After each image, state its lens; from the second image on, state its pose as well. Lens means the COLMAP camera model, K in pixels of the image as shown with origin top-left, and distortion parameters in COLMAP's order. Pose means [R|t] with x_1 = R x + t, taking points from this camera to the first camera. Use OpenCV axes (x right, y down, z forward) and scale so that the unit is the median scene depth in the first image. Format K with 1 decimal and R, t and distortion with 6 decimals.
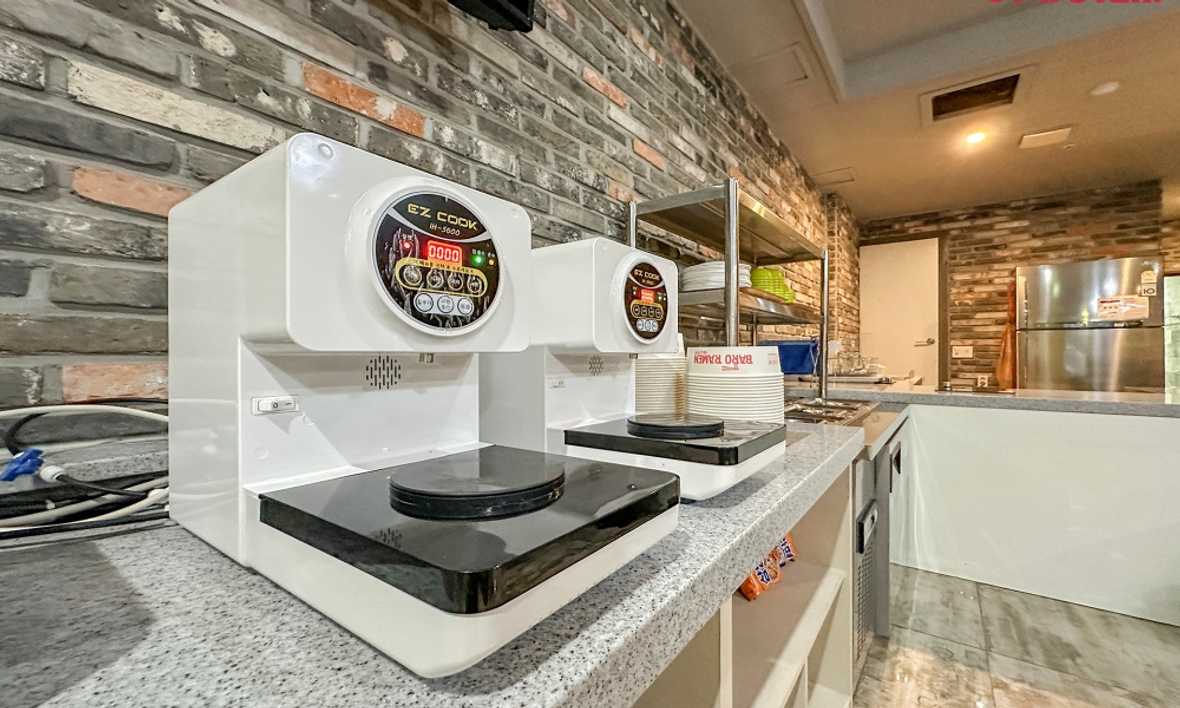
lens RADIAL K [[479.1, 0, 590.0], [0, 479.1, 354.0], [0, 0, 1]] dist [-0.002284, -0.000041]
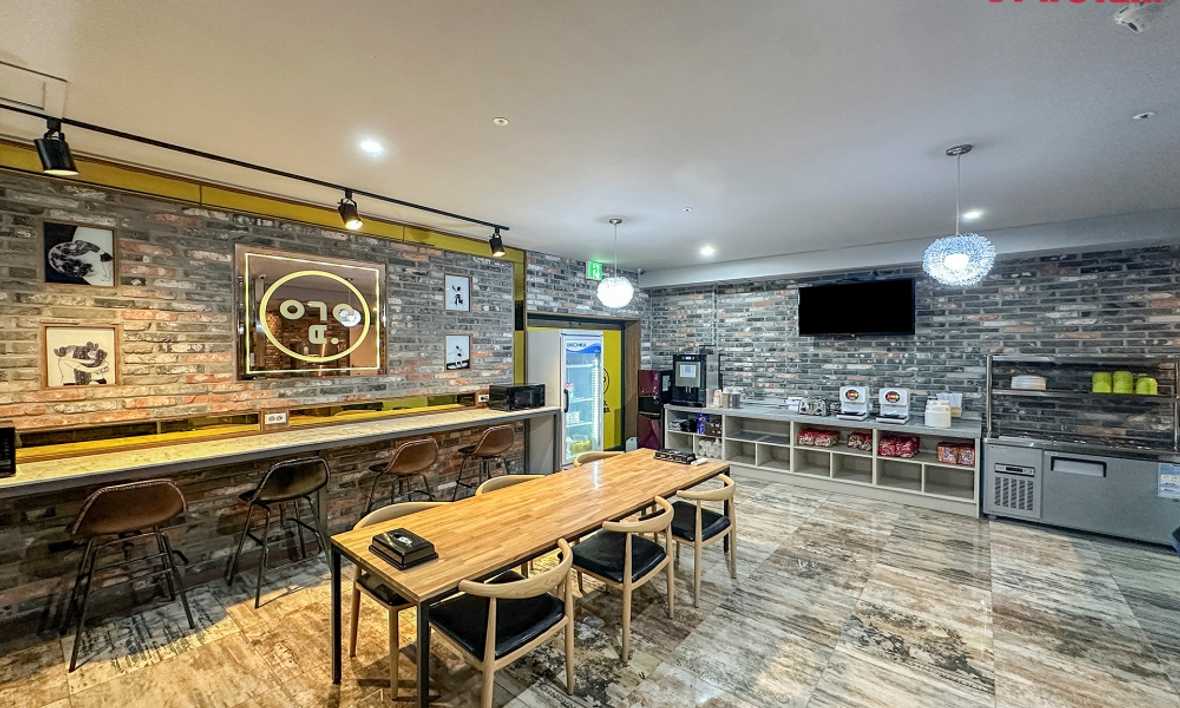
lens RADIAL K [[479.1, 0, 590.0], [0, 479.1, 354.0], [0, 0, 1]] dist [-0.002284, -0.000041]
pose [[-0.038980, 0.014315, -0.999137, 4.655782], [0.000933, 0.999897, 0.014290, -0.543692], [0.999240, -0.000375, -0.038990, -2.003482]]
